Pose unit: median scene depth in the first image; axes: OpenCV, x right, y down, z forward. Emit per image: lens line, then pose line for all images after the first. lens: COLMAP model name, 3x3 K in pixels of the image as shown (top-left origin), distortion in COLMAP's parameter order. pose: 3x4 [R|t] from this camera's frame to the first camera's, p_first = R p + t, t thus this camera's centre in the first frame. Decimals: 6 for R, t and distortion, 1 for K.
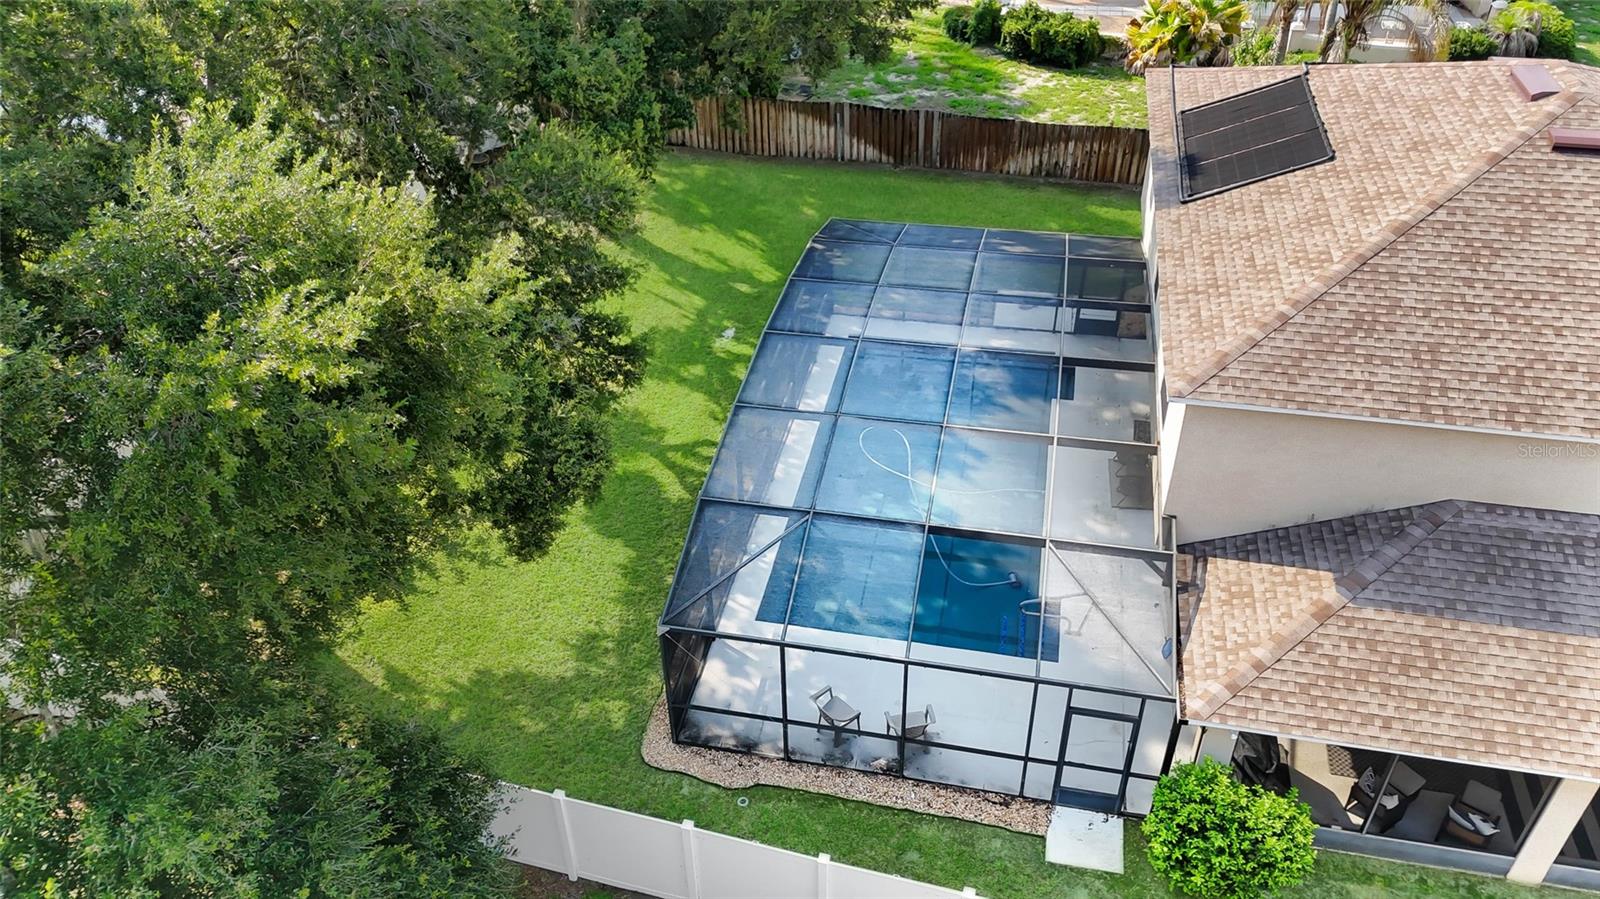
lens RADIAL K [[1187.1, 0, 797.3], [0, 1187.1, 452.5], [0, 0, 1]] dist [0.049672, -0.035637]
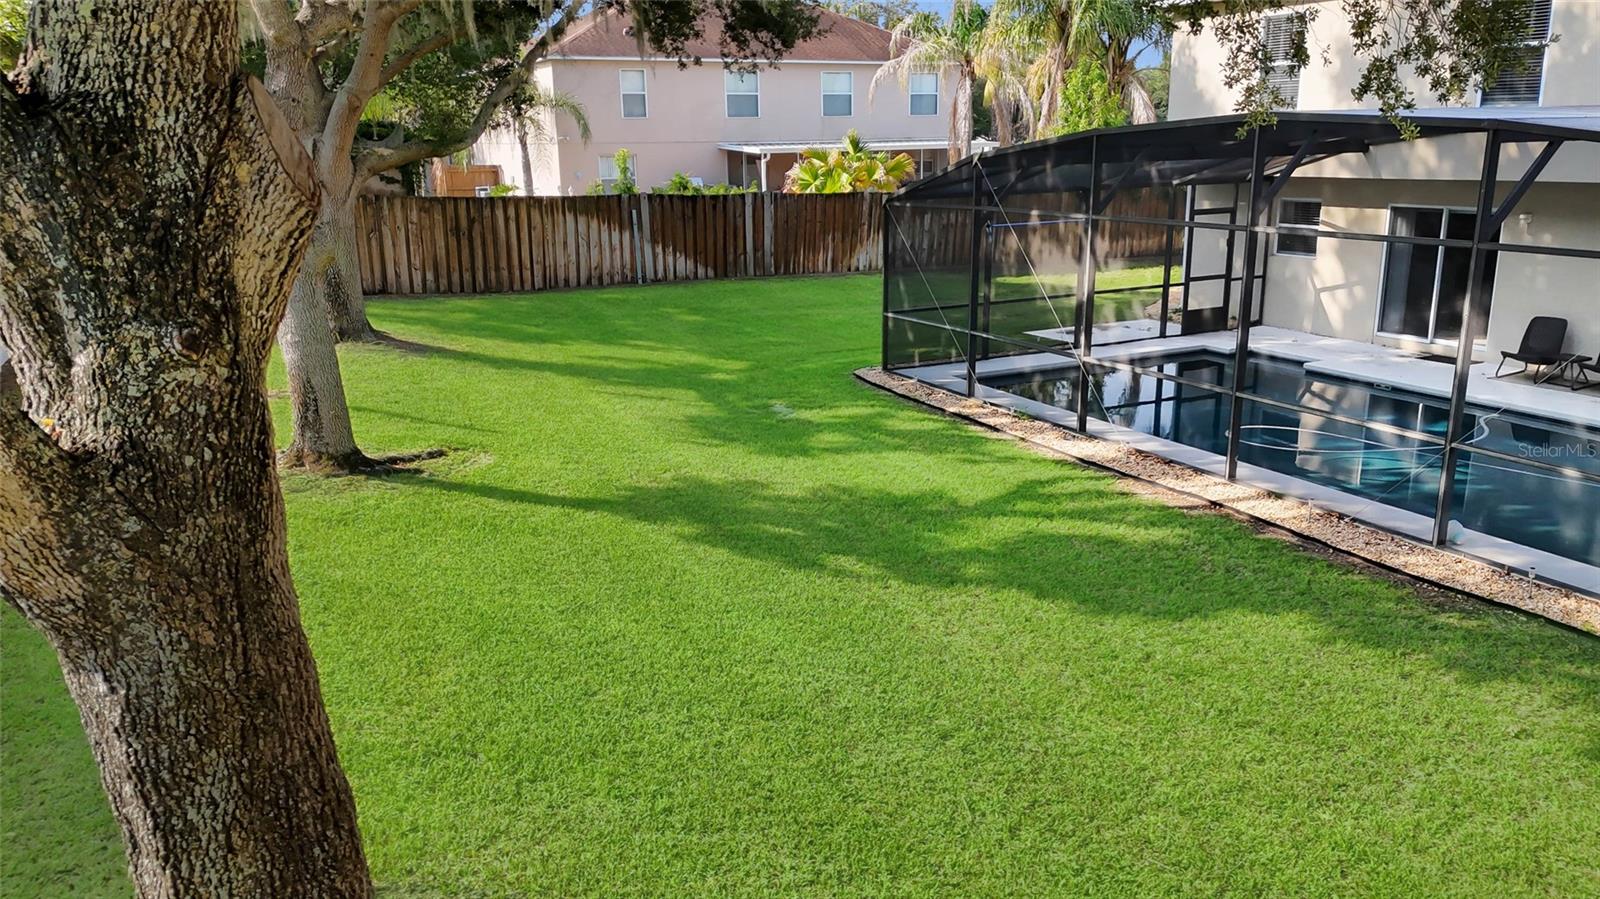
lens RADIAL K [[1187.1, 0, 802.1], [0, 1187.1, 443.3], [0, 0, 1]] dist [0.049672, -0.035637]
pose [[0.770141, -0.140227, 0.622269, -0.329380], [0.380120, 0.884292, -0.271176, 0.052796], [-0.512242, 0.445381, 0.734333, 0.506955]]
